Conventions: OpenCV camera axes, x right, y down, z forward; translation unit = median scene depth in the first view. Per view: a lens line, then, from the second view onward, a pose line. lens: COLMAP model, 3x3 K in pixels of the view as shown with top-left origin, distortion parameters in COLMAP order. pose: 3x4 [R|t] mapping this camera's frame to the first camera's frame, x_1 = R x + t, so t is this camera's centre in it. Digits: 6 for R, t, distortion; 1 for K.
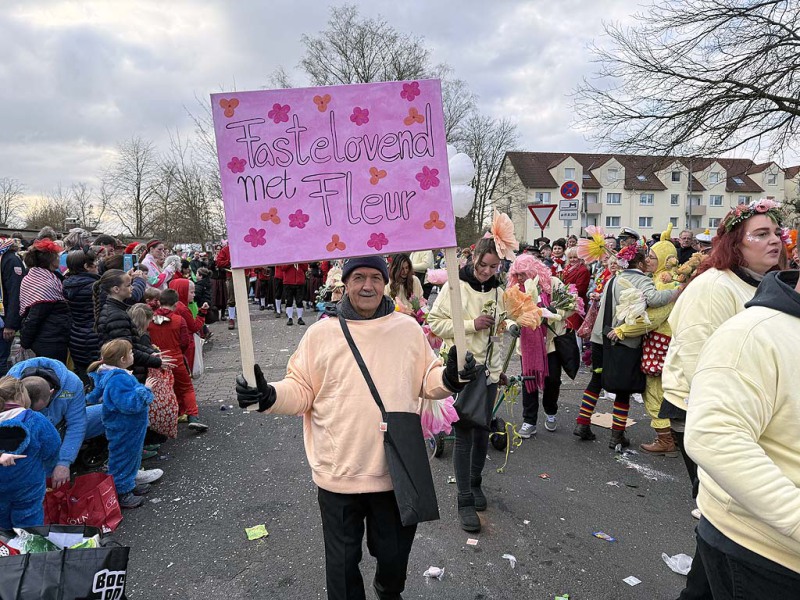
lens RADIAL K [[550.5, 0, 394.6], [0, 550.5, 307.4], [0, 0, 1]] dist [0.021160, -0.042620]
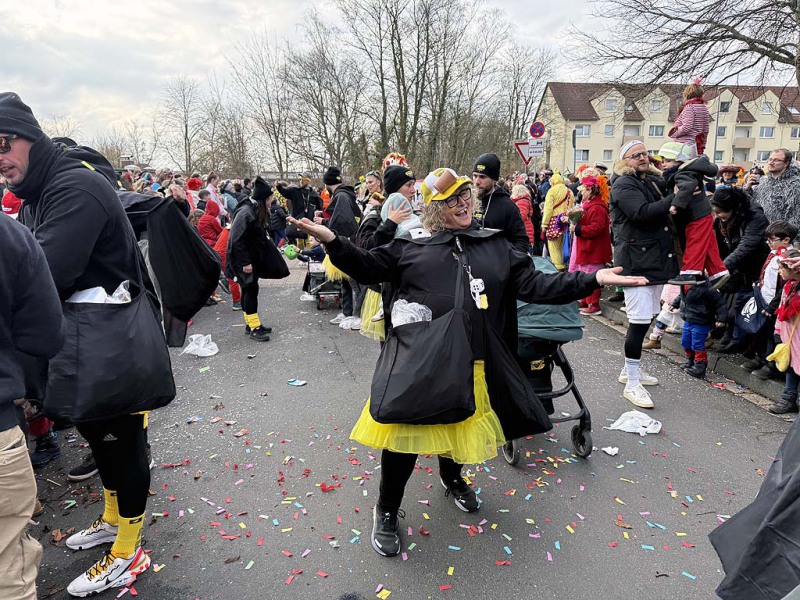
lens RADIAL K [[550.5, 0, 397.6], [0, 550.5, 313.6], [0, 0, 1]] dist [0.021160, -0.042620]
pose [[0.996584, 0.016332, -0.080955, 0.026183], [-0.006230, 0.992326, 0.123491, 0.005965], [0.082350, -0.122565, 0.989038, -0.044668]]
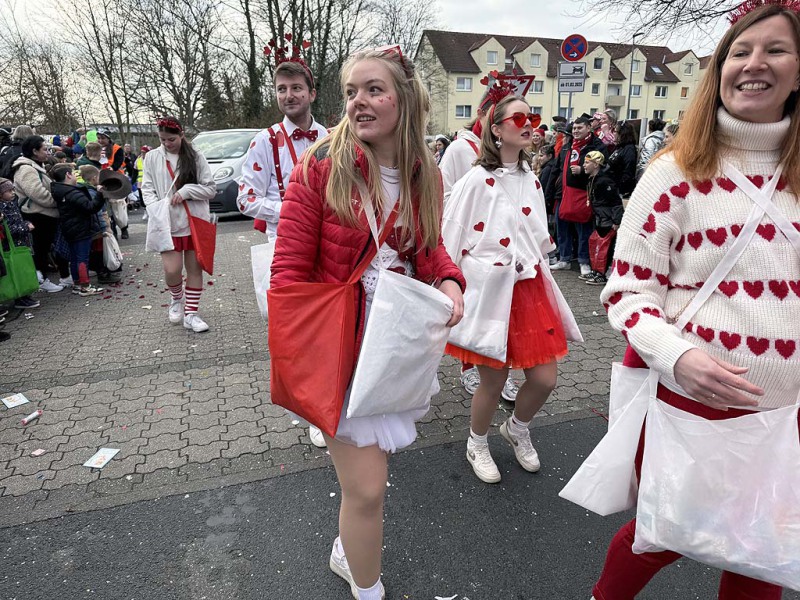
lens RADIAL K [[550.5, 0, 397.0], [0, 550.5, 305.0], [0, 0, 1]] dist [0.021160, -0.042620]
pose [[0.985838, -0.046507, 0.161123, -0.007670], [0.016977, 0.983519, 0.180009, -0.003963], [-0.166839, -0.174724, 0.970379, 0.061039]]
